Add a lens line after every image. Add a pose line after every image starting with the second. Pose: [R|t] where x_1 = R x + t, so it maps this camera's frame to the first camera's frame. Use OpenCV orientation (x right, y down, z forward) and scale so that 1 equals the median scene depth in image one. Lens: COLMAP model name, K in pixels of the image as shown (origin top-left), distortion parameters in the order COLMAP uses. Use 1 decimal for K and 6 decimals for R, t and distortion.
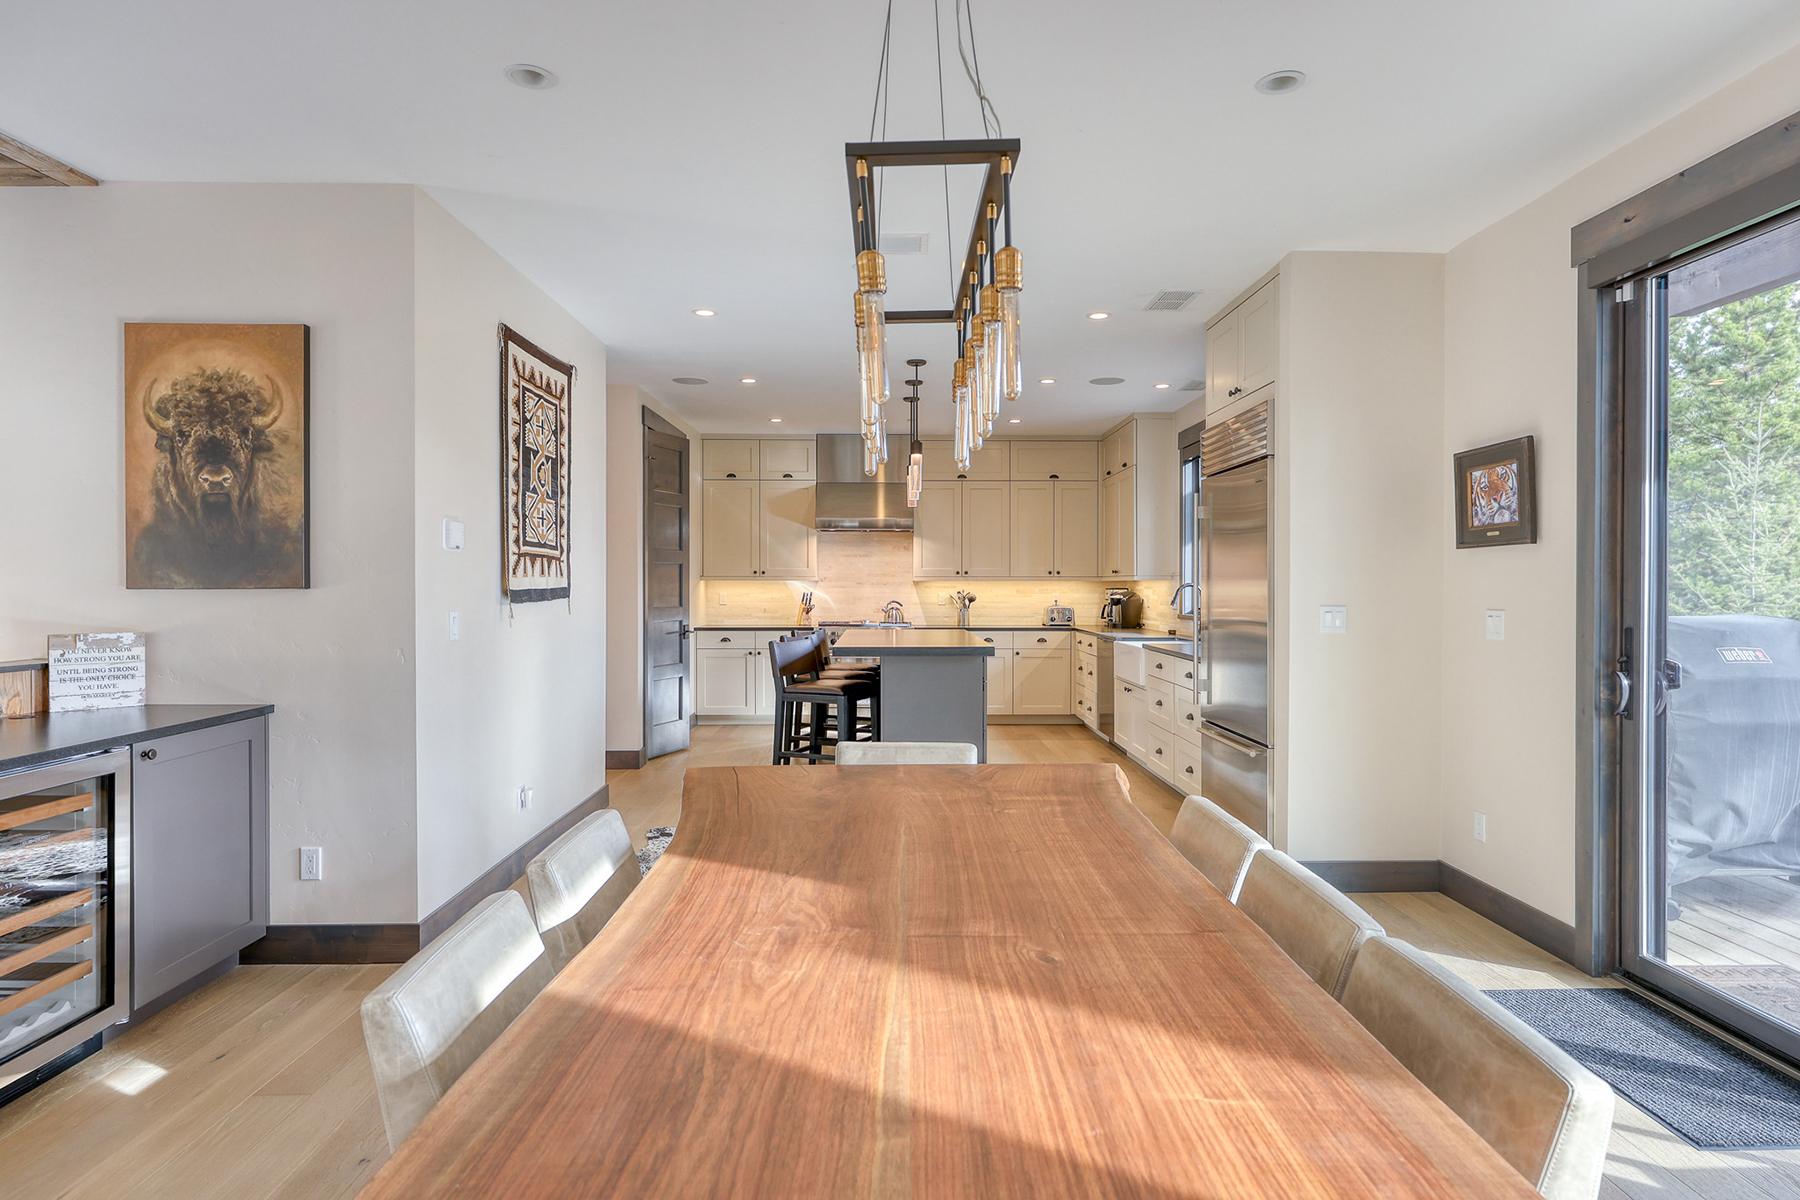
lens RADIAL K [[993.9, 0, 903.1], [0, 993.9, 597.7], [0, 0, 1]] dist [0.006131, -0.000759]
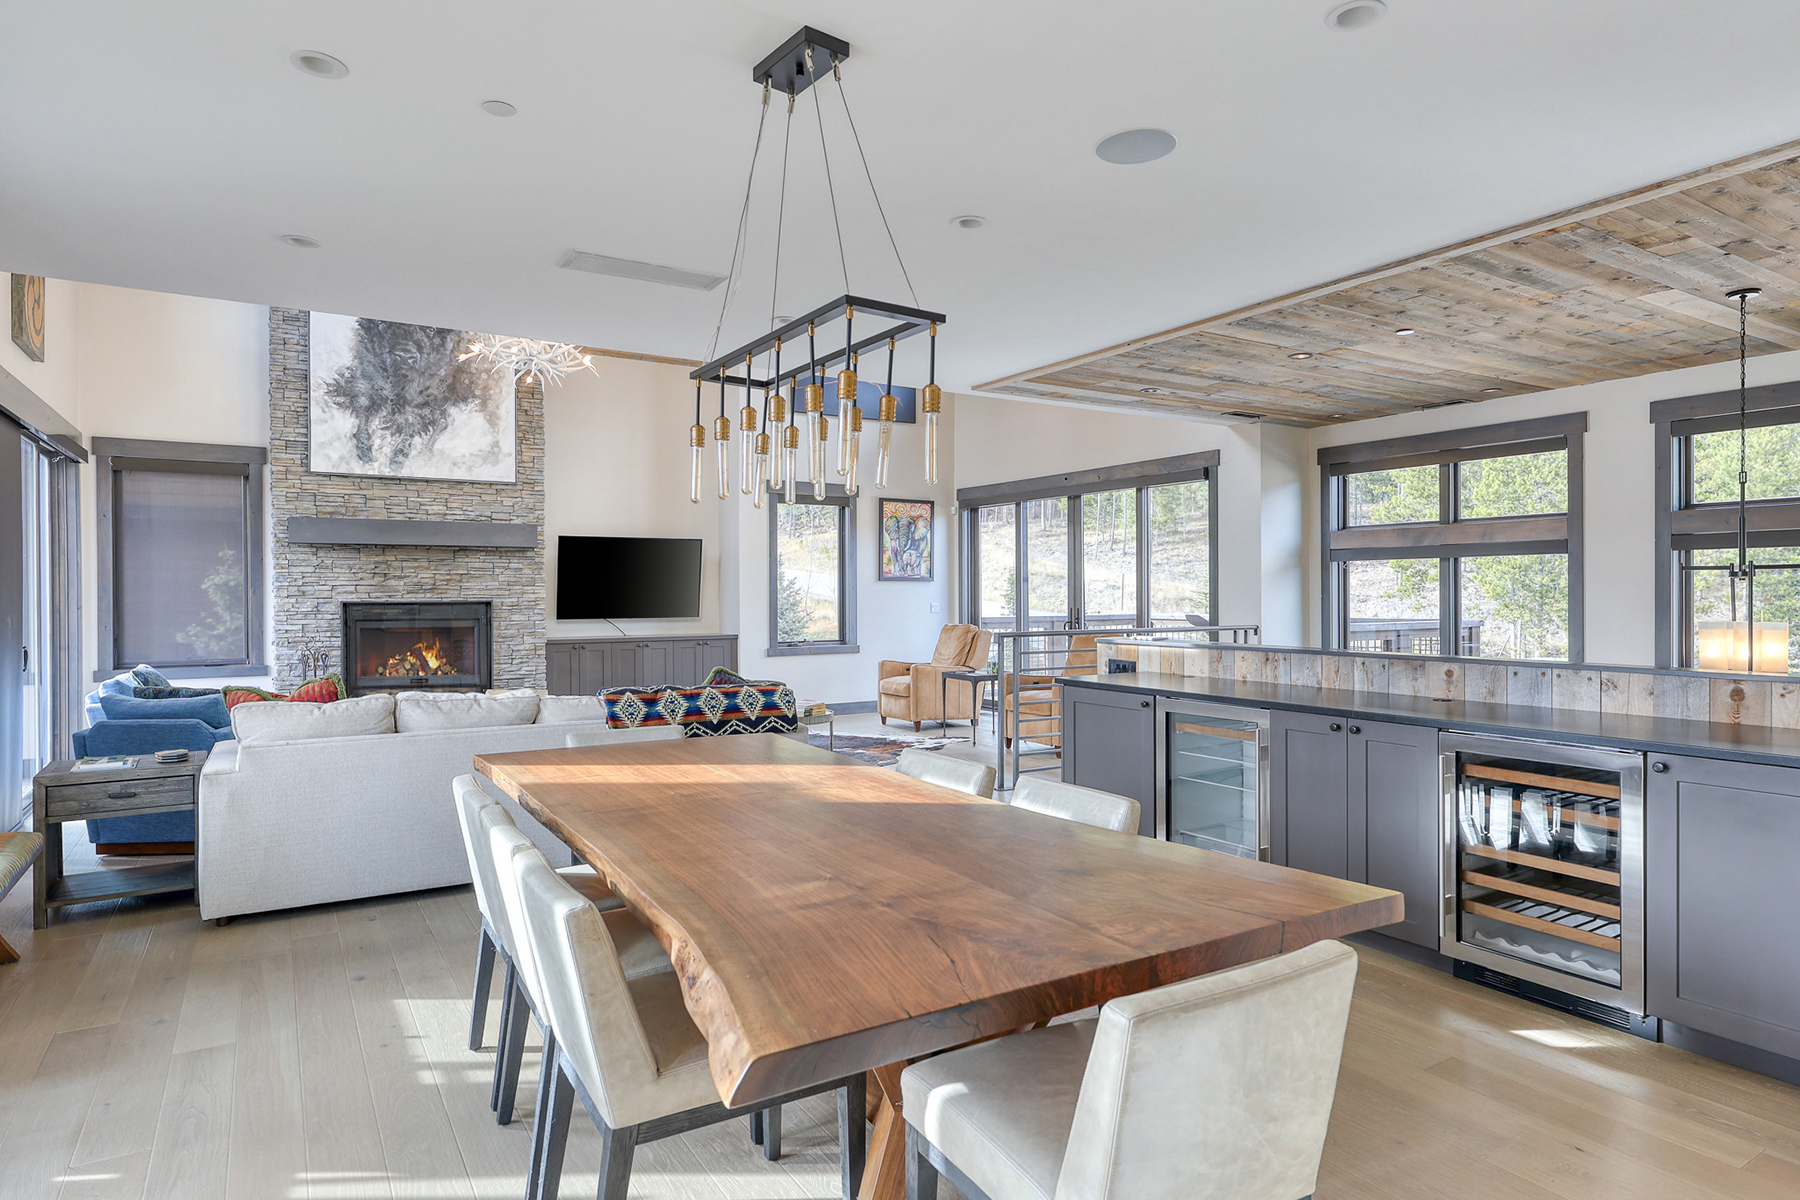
lens RADIAL K [[993.9, 0, 908.2], [0, 993.9, 602.5], [0, 0, 1]] dist [0.006131, -0.000759]
pose [[-0.850867, 0.008133, -0.525318, 0.332974], [-0.004666, 0.999724, 0.023036, -0.021156], [0.525360, 0.022052, -0.850594, 1.221394]]
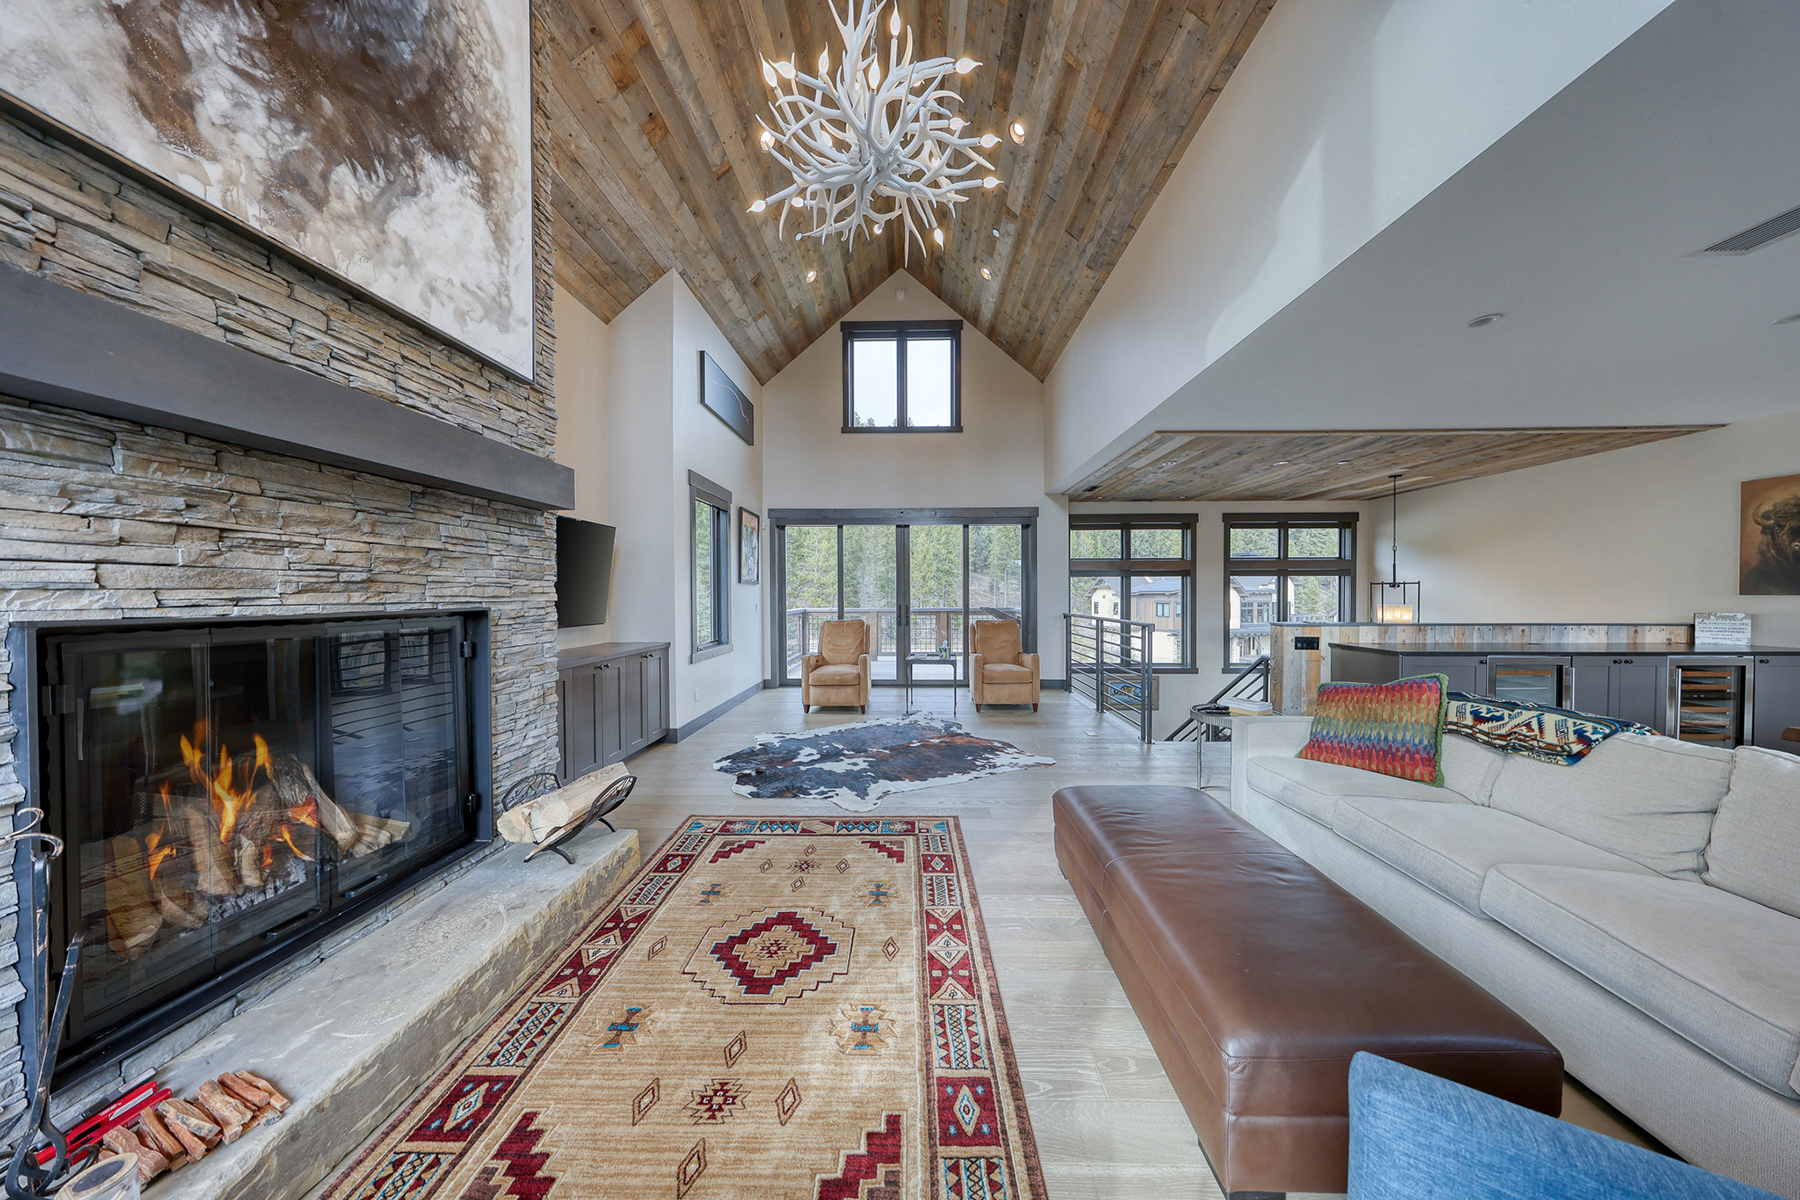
lens RADIAL K [[521.4, 0, 908.6], [0, 521.4, 600.7], [0, 0, 1]] dist [-0.003496, 0.000253]
pose [[-0.036739, 0.012798, -0.999243, 0.524383], [-0.012323, 0.999836, 0.013258, 0.012819], [0.999249, 0.012801, -0.036575, -0.932679]]
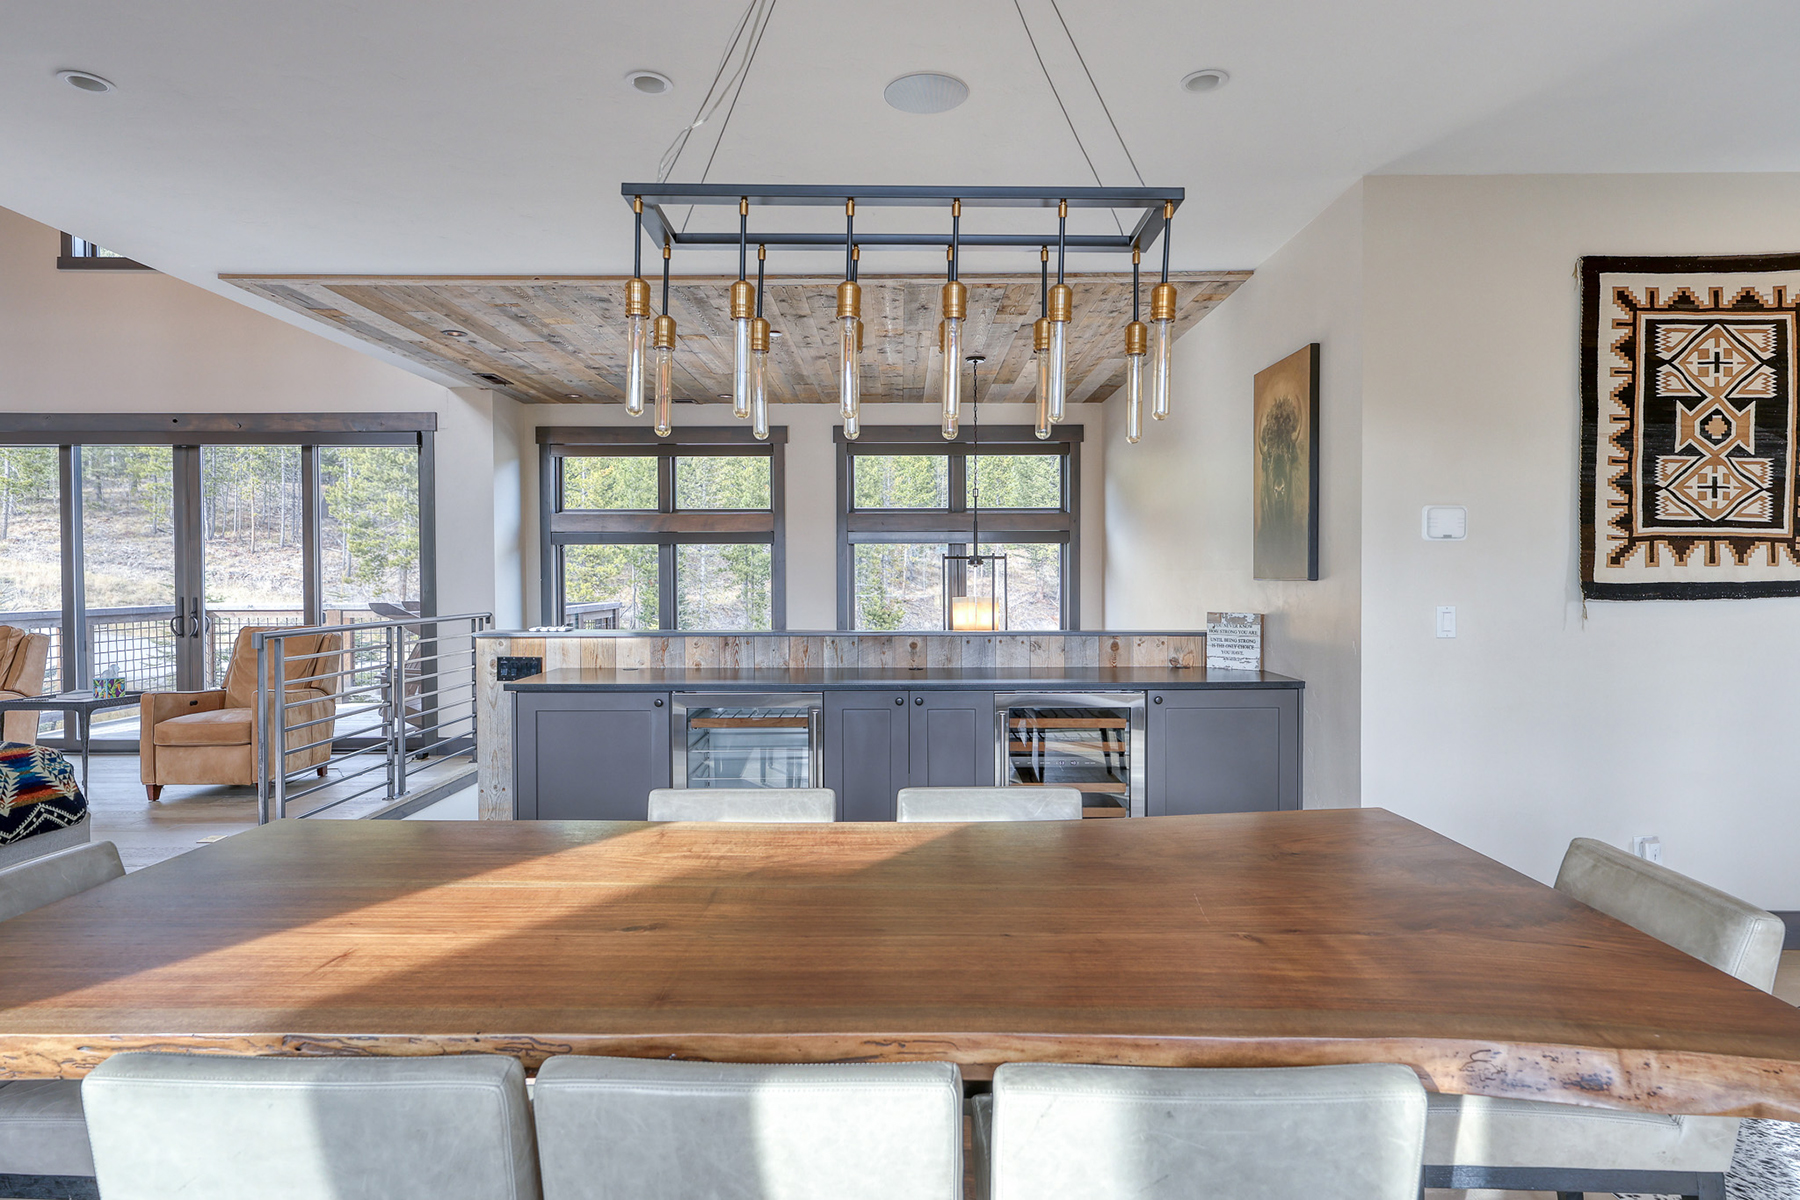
lens RADIAL K [[993.9, 0, 905.1], [0, 993.9, 595.0], [0, 0, 1]] dist [0.006131, -0.000759]
pose [[-0.014073, 0.020801, -0.999685, 0.524313], [-0.012473, 0.999702, 0.020977, -0.010587], [0.999823, 0.012764, -0.013809, 0.564556]]
